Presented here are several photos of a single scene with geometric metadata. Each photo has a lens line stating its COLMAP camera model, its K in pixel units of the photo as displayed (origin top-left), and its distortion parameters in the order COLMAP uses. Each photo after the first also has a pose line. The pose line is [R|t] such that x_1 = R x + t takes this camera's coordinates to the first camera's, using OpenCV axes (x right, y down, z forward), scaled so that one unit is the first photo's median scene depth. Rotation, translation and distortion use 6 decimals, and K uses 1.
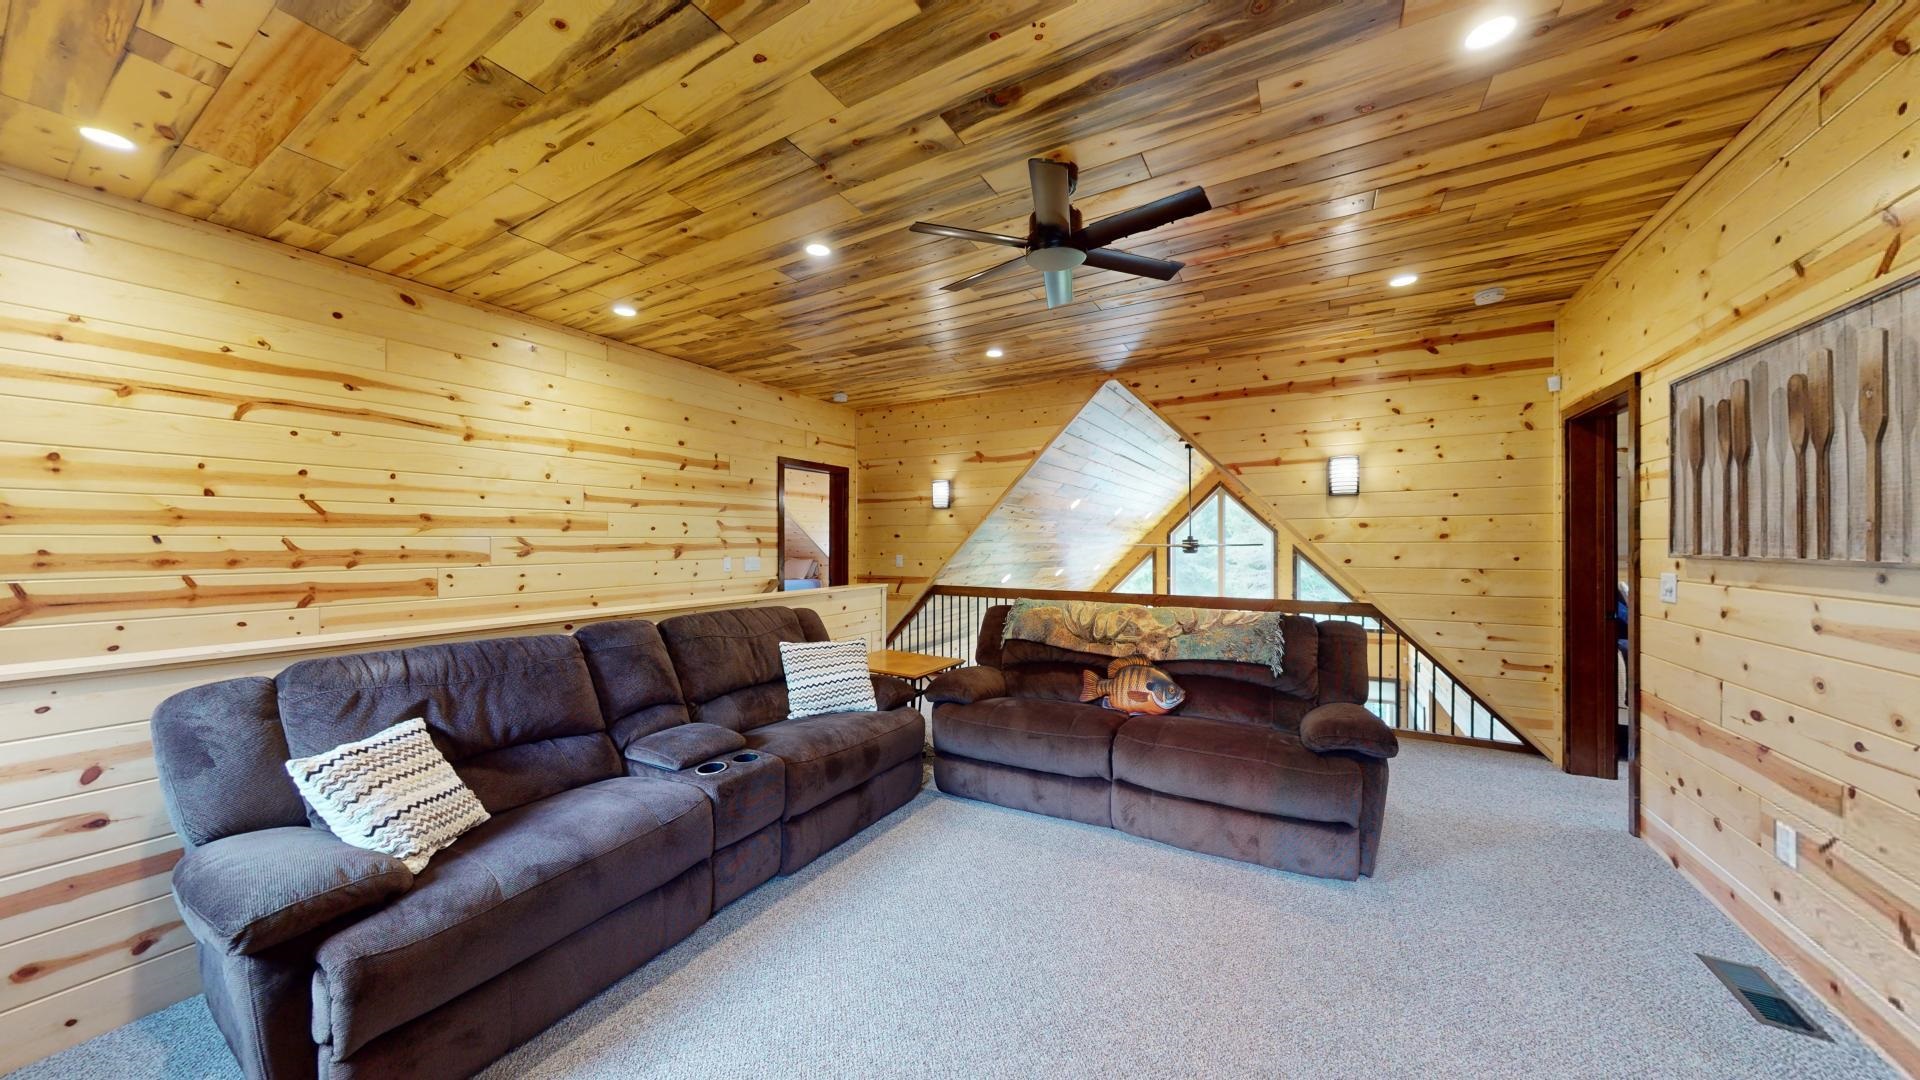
lens RADIAL K [[584.7, 0, 938.7], [0, 584.7, 540.6], [0, 0, 1]] dist [0.000420, 0.000002]
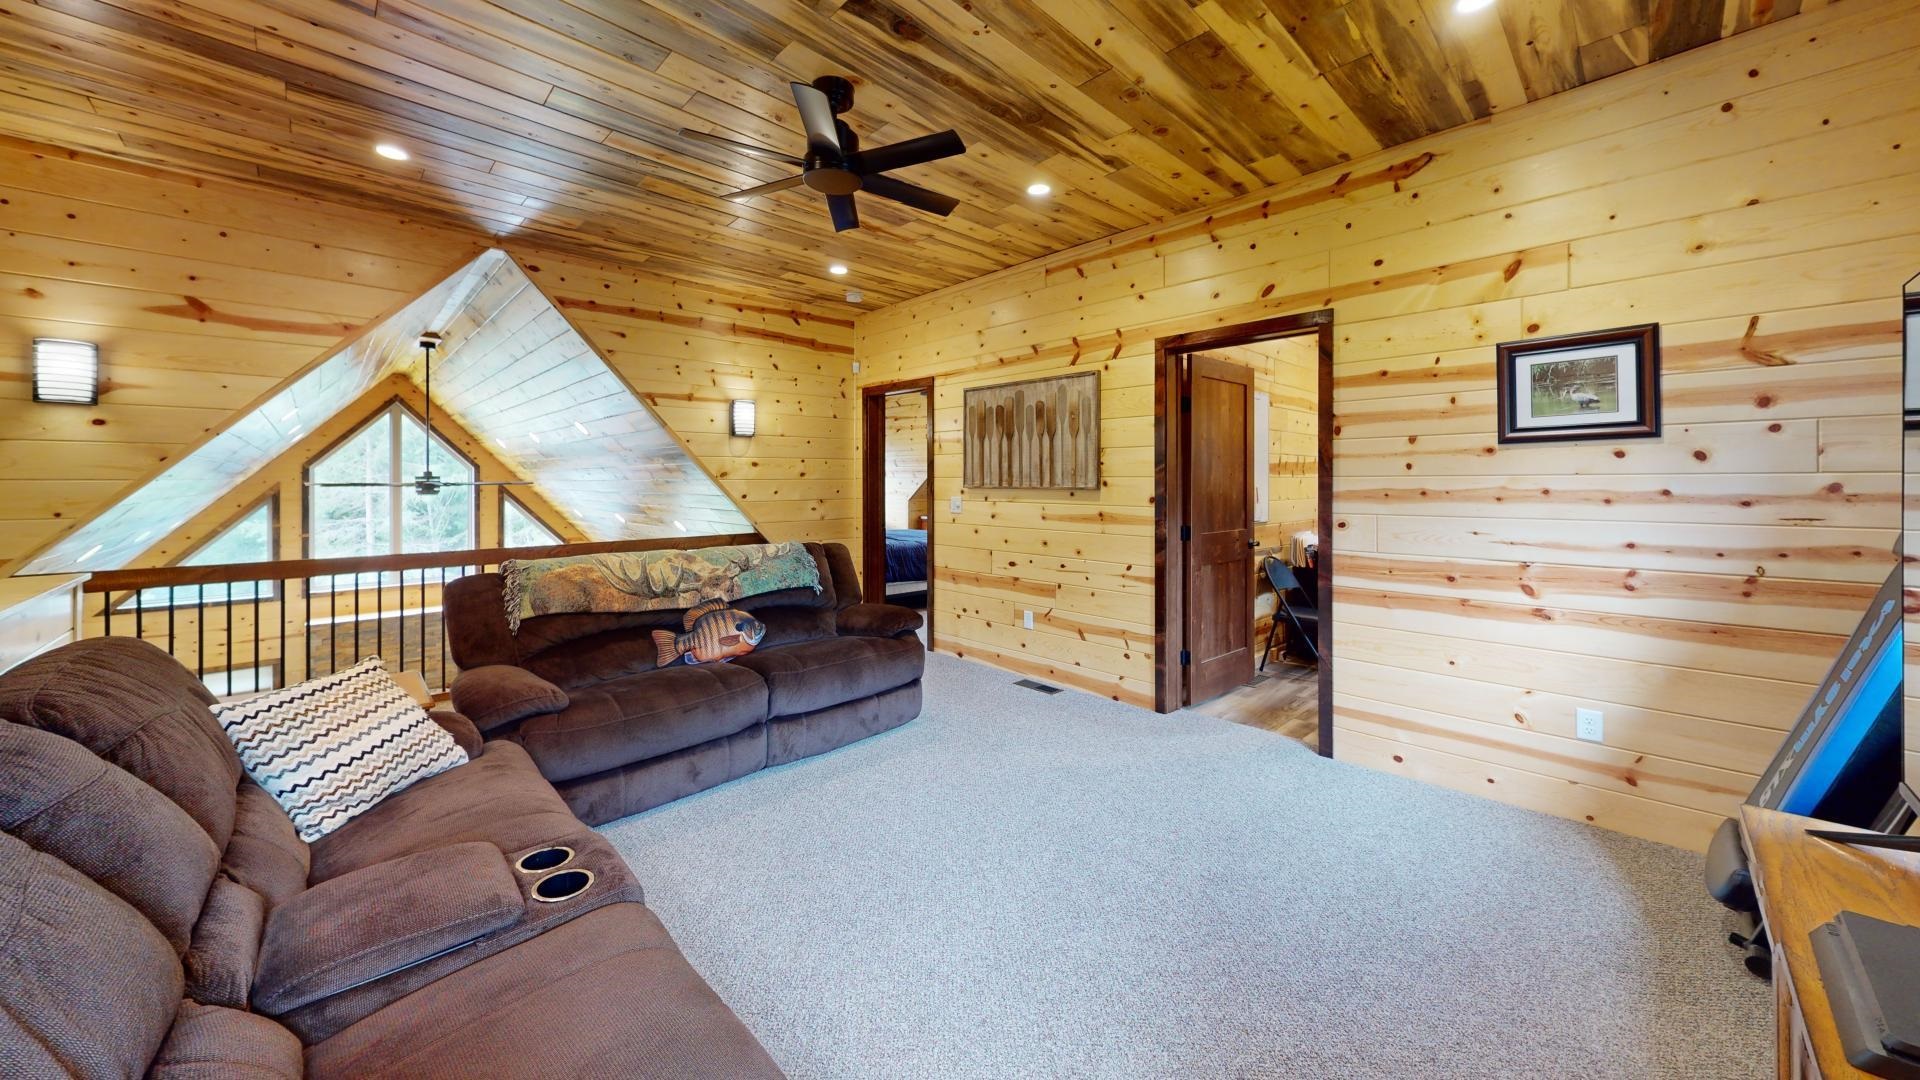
lens RADIAL K [[714.2, 0, 966.0], [0, 714.2, 548.9], [0, 0, 1]] dist [0.000358, -0.000021]
pose [[0.244780, -0.091752, 0.965228, -0.631828], [-0.003309, 0.995428, 0.095461, 0.004282], [-0.969573, -0.026561, 0.243357, 0.324378]]
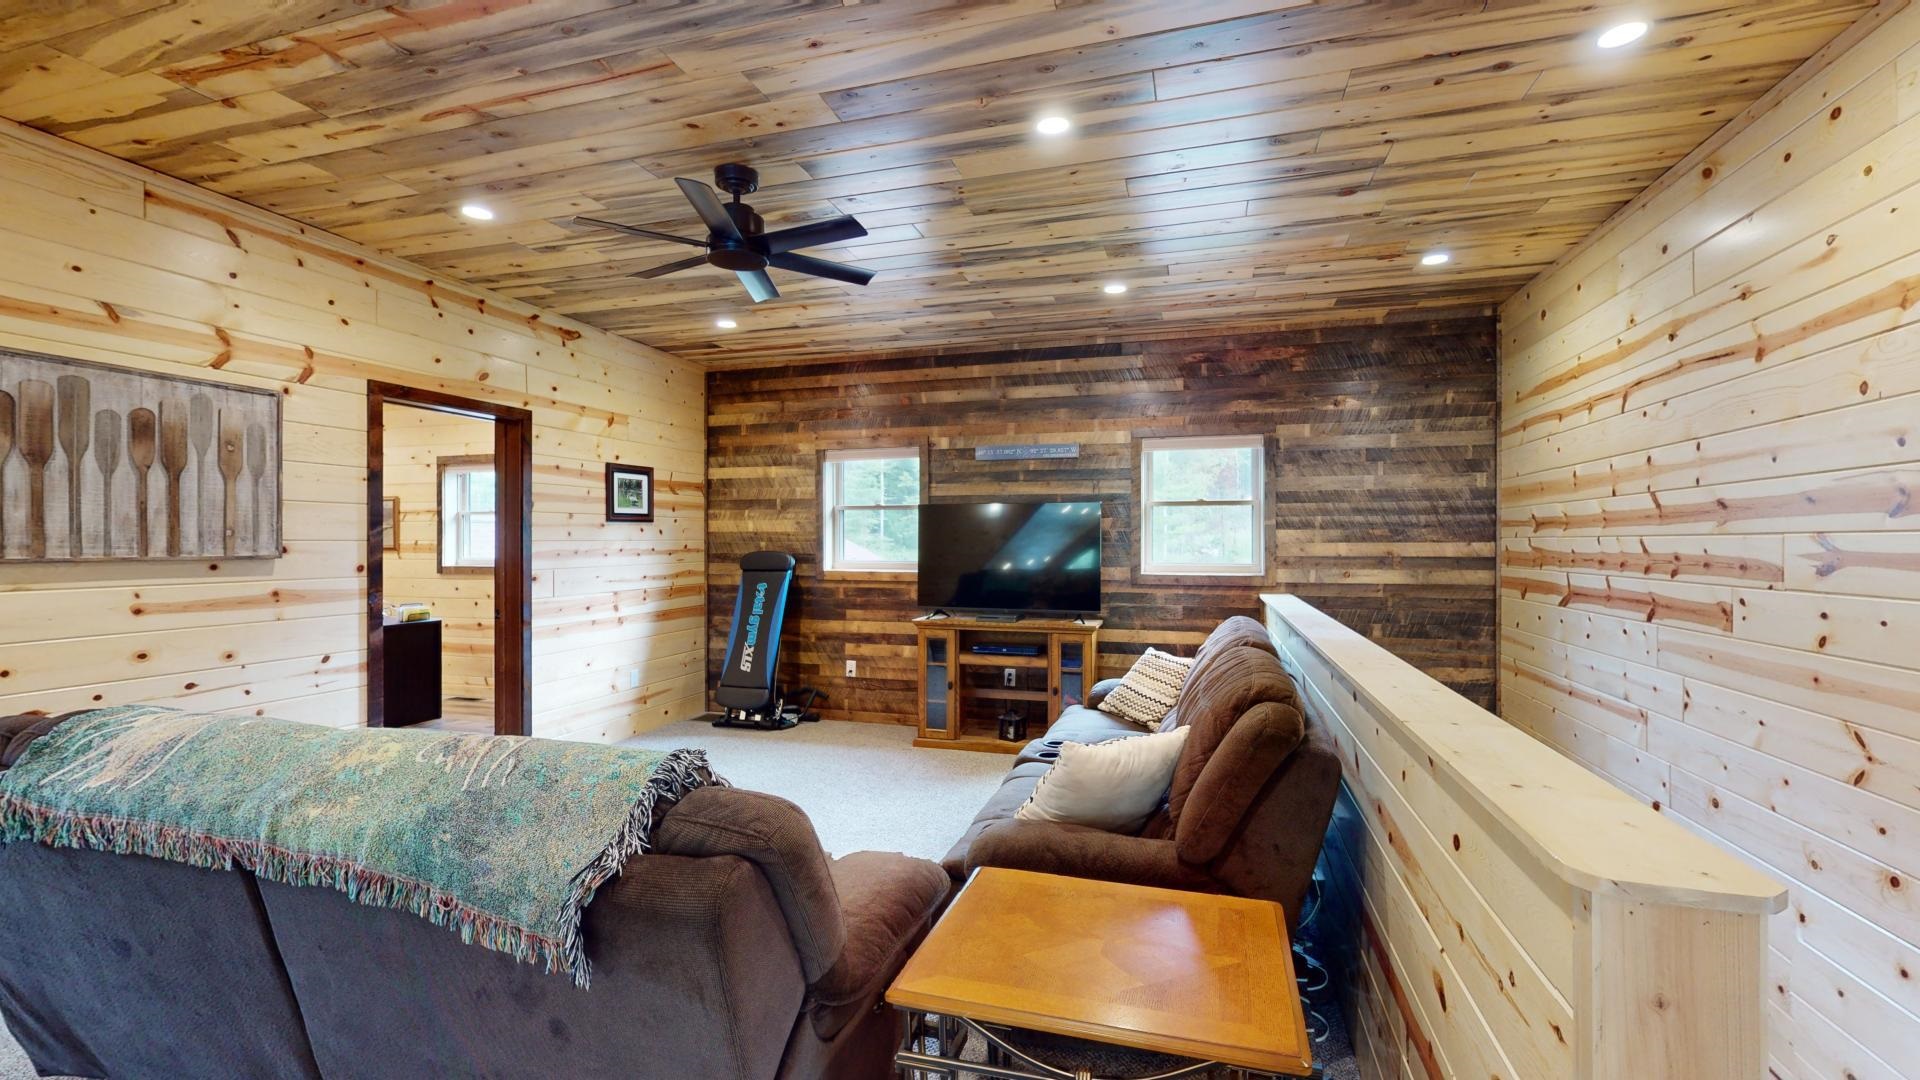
lens RADIAL K [[769.2, 0, 960.0], [0, 769.2, 540.0], [0, 0, 1]] dist [0.000342, 0.000035]
pose [[-0.961037, -0.000520, -0.276419, 0.135707], [0.000808, 0.999989, -0.004690, 0.002017], [0.276418, -0.004731, -0.961026, 1.623831]]
